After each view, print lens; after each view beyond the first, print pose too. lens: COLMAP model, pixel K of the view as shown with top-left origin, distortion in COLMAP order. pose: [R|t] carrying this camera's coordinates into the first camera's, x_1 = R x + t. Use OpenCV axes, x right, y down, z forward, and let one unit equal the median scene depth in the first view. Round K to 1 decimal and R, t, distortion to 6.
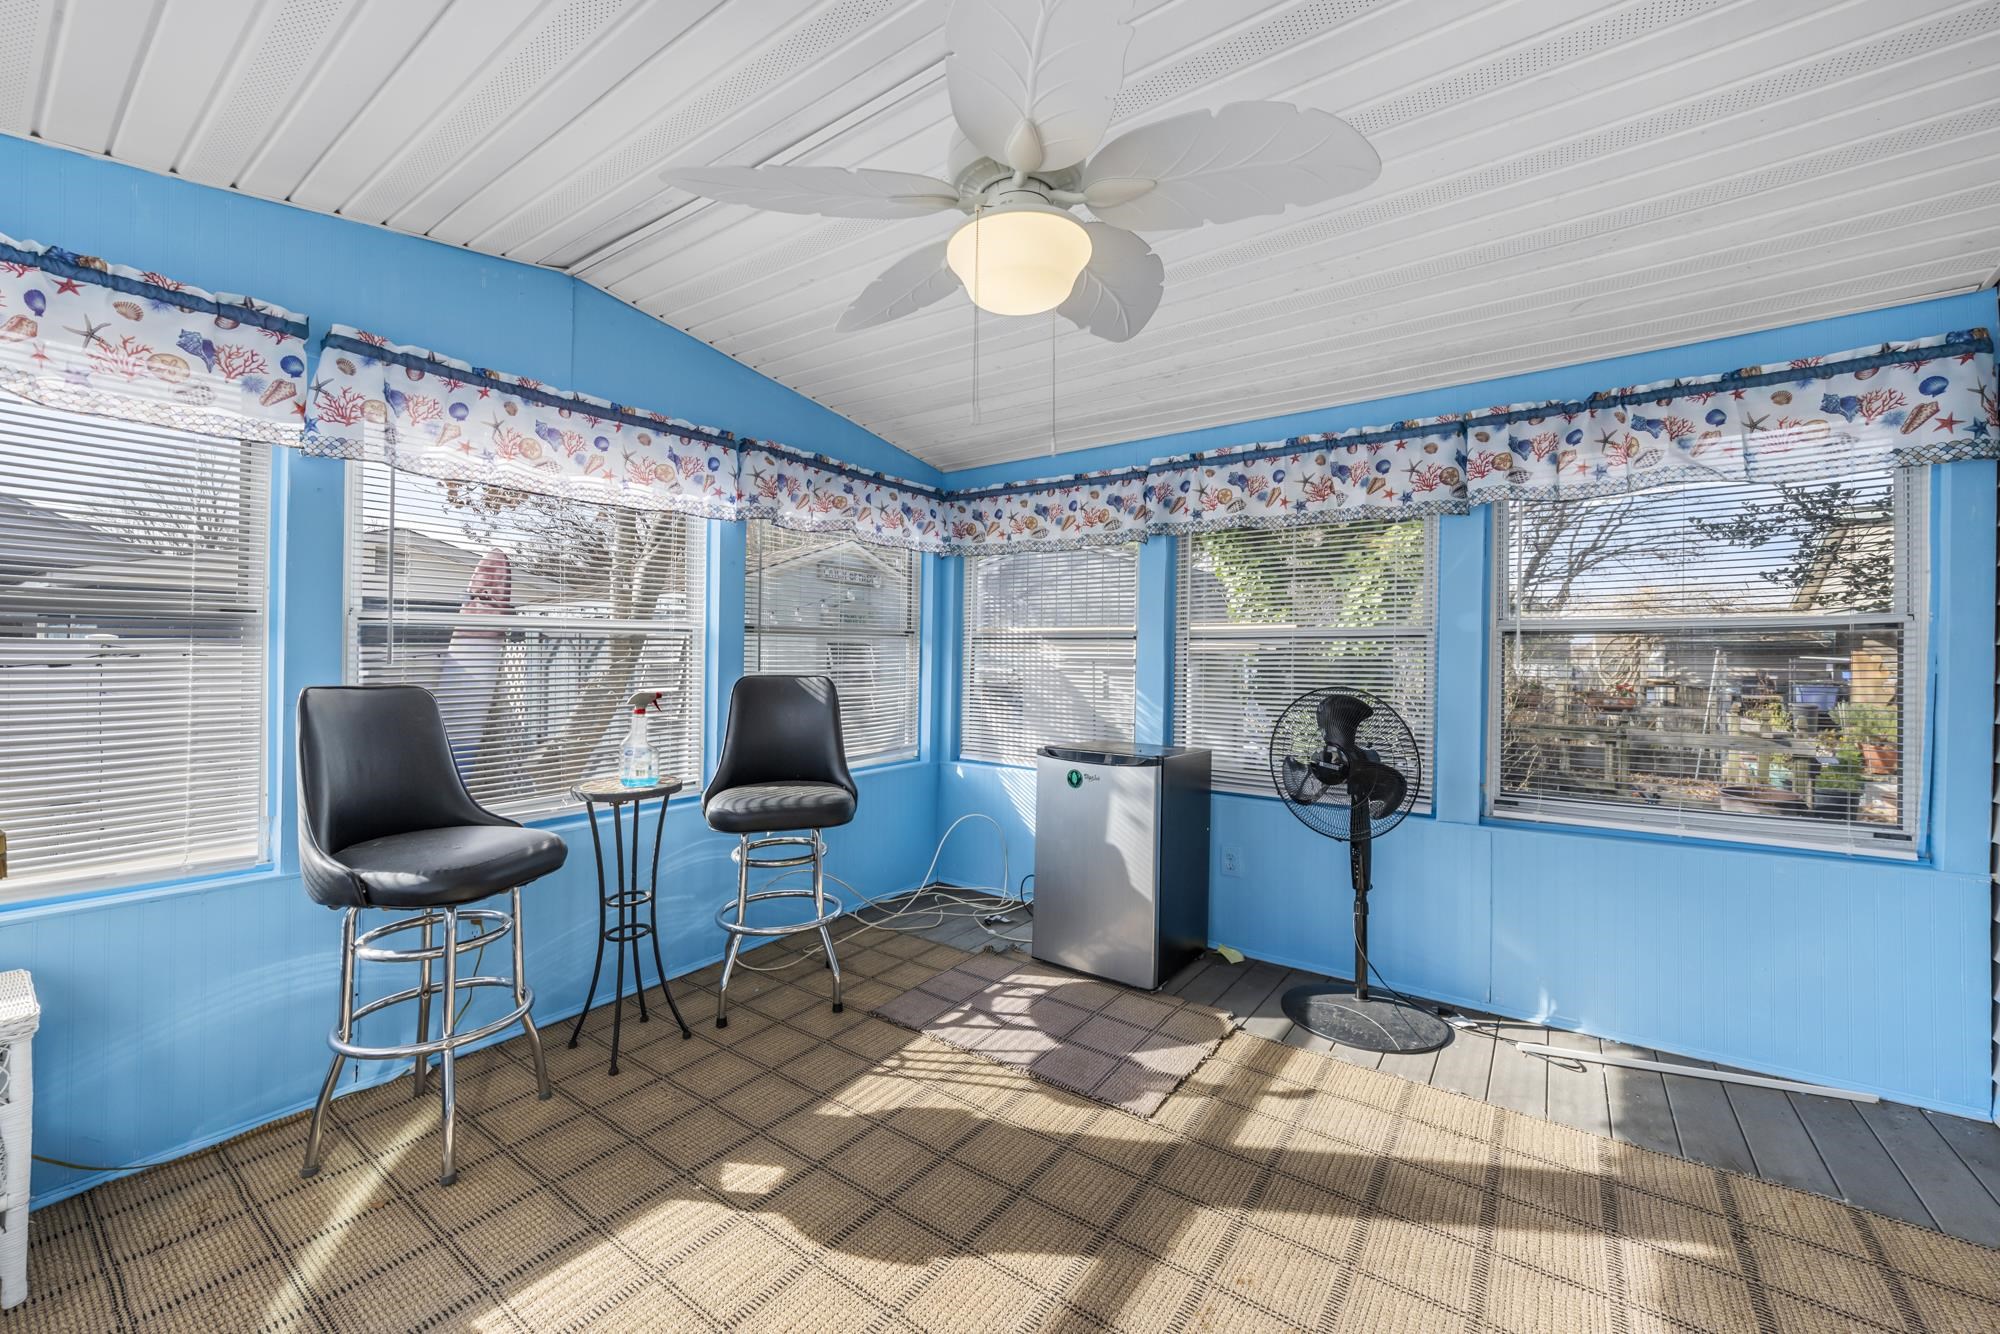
lens RADIAL K [[781.0, 0, 992.5], [0, 781.0, 659.1], [0, 0, 1]] dist [0.000897, -0.000617]
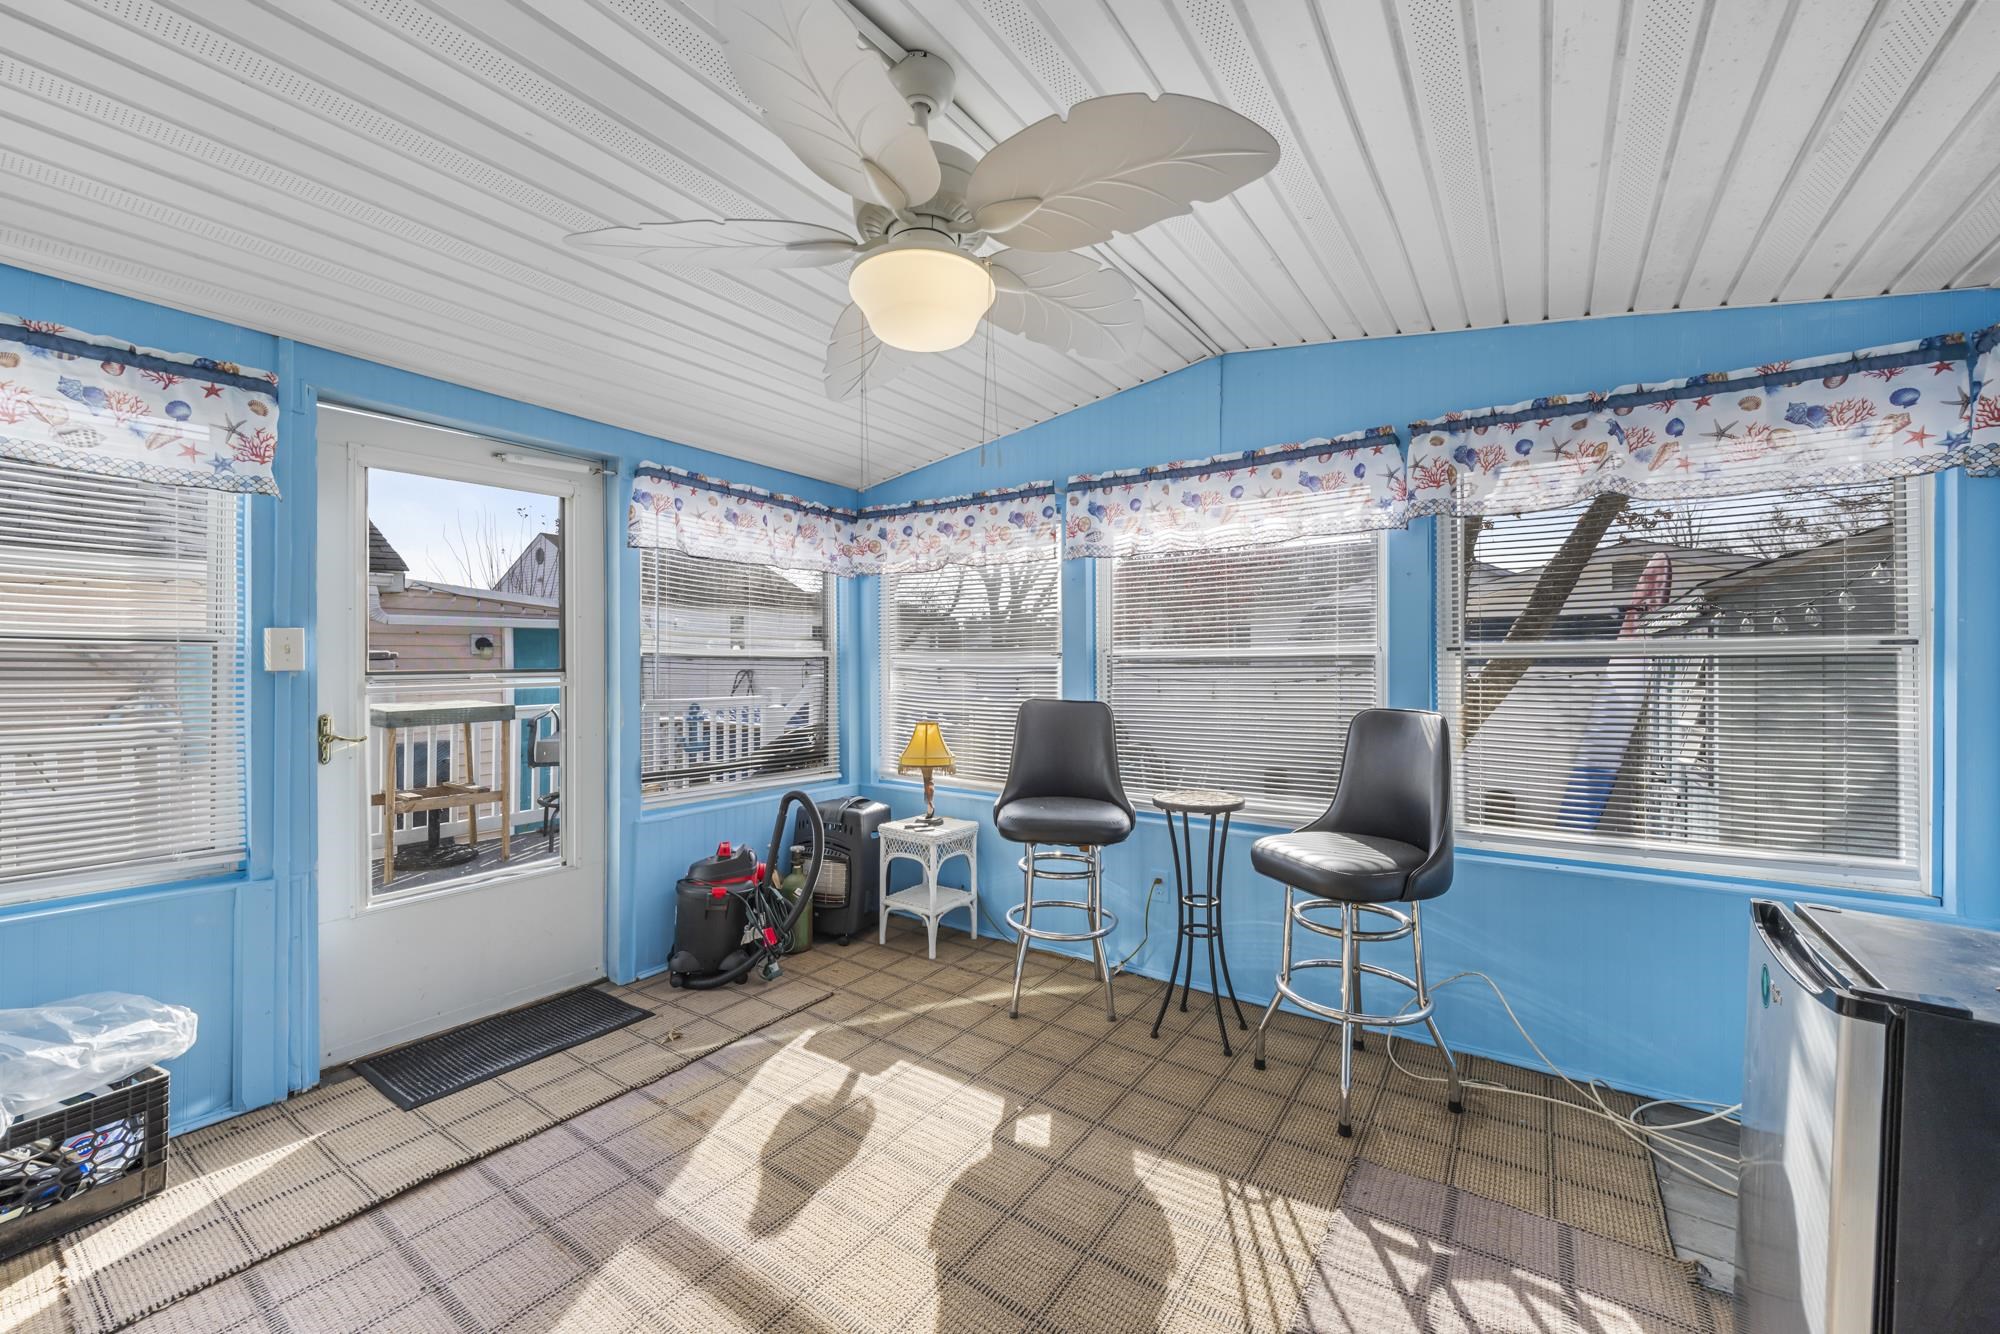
lens RADIAL K [[781.0, 0, 991.3], [0, 781.0, 667.6], [0, 0, 1]] dist [0.000897, -0.000617]
pose [[0.008528, -0.004249, -0.999955, 0.679942], [-0.004700, 0.999980, -0.004289, -0.021941], [0.999953, 0.004736, 0.008507, 0.719454]]
